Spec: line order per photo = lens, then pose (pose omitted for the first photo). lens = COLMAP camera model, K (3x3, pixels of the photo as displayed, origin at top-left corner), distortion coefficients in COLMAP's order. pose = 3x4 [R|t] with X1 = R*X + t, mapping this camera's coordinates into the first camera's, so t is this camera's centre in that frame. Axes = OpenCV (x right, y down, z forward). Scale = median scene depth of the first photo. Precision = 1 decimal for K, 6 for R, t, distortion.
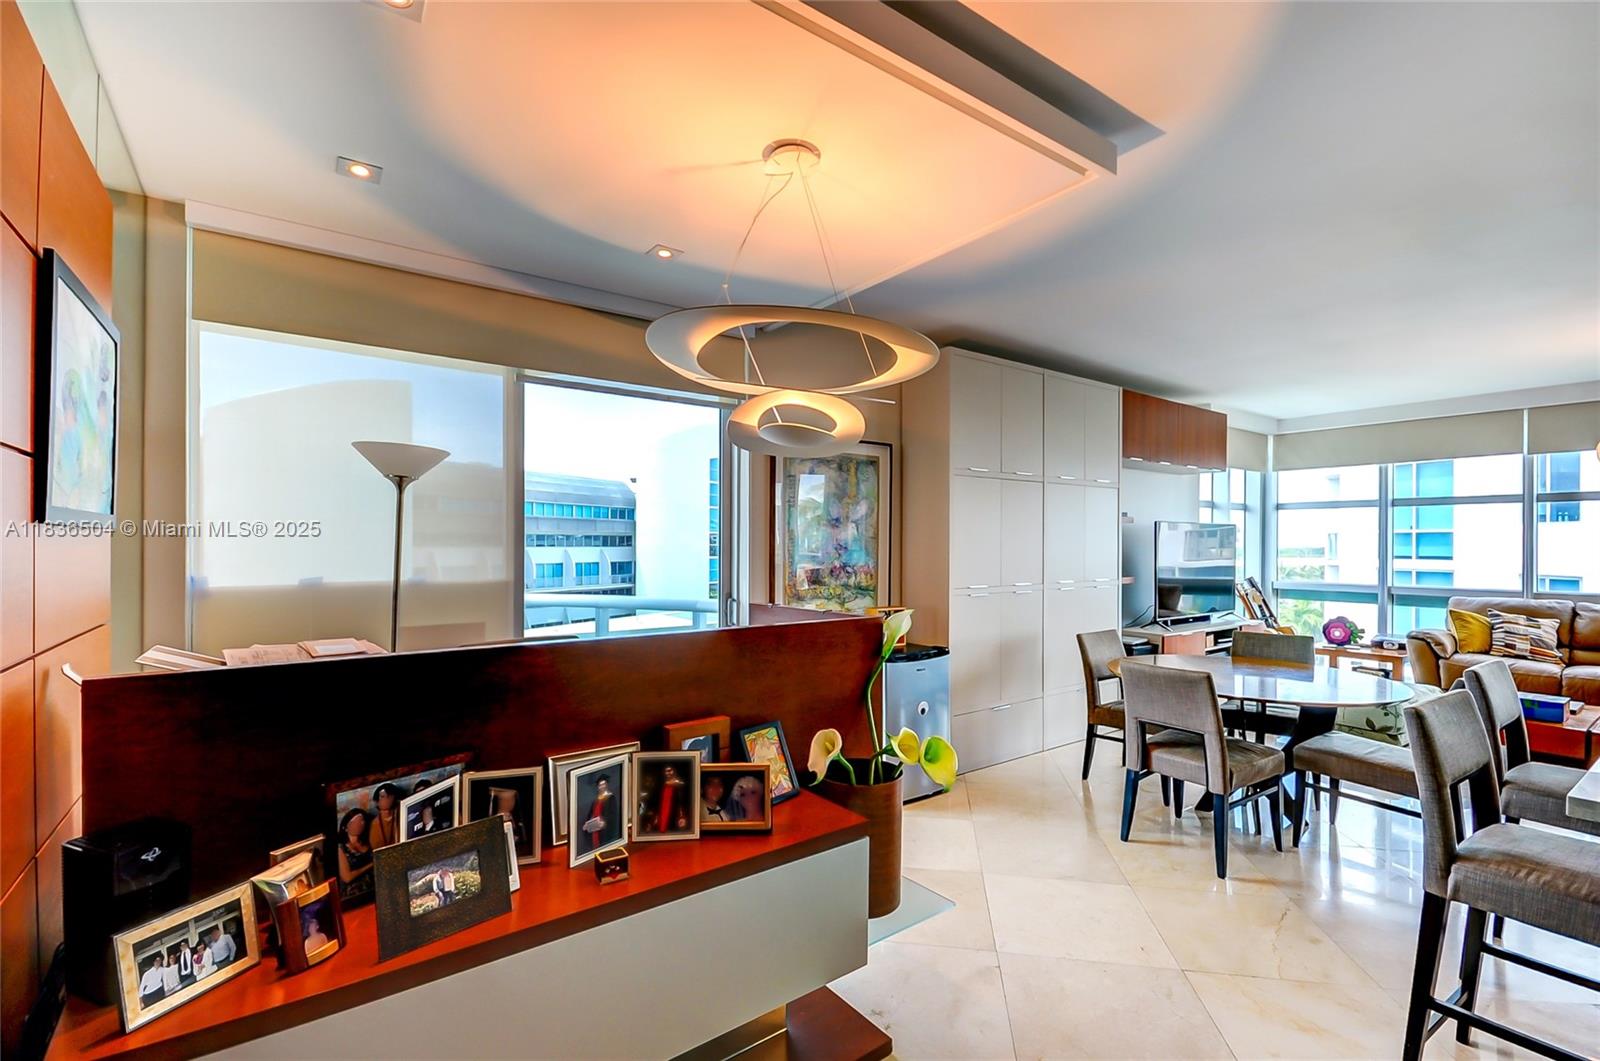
lens RADIAL K [[708.1, 0, 803.0], [0, 708.1, 537.4], [0, 0, 1]] dist [0.009175, -0.002434]
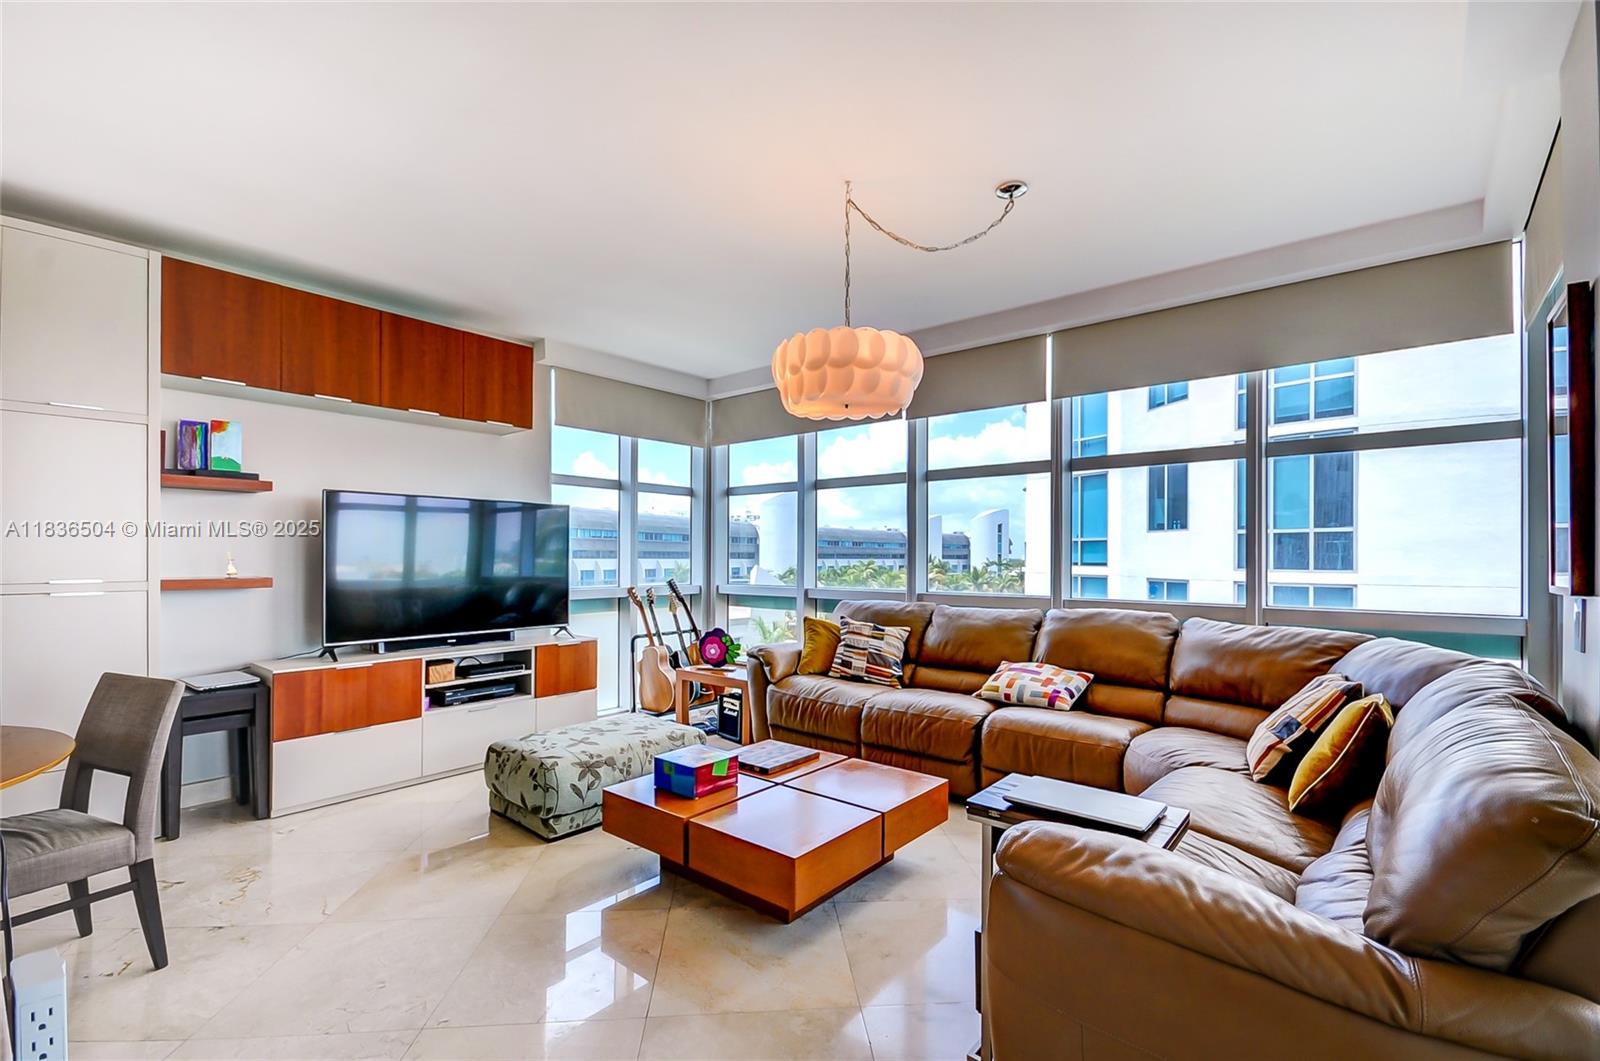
lens RADIAL K [[708.1, 0, 784.9], [0, 708.1, 554.1], [0, 0, 1]] dist [0.009175, -0.002434]
pose [[0.973447, -0.001287, 0.228908, 0.749571], [0.000216, 0.999989, 0.004706, 0.032031], [-0.228912, -0.004532, 0.973437, 0.281993]]
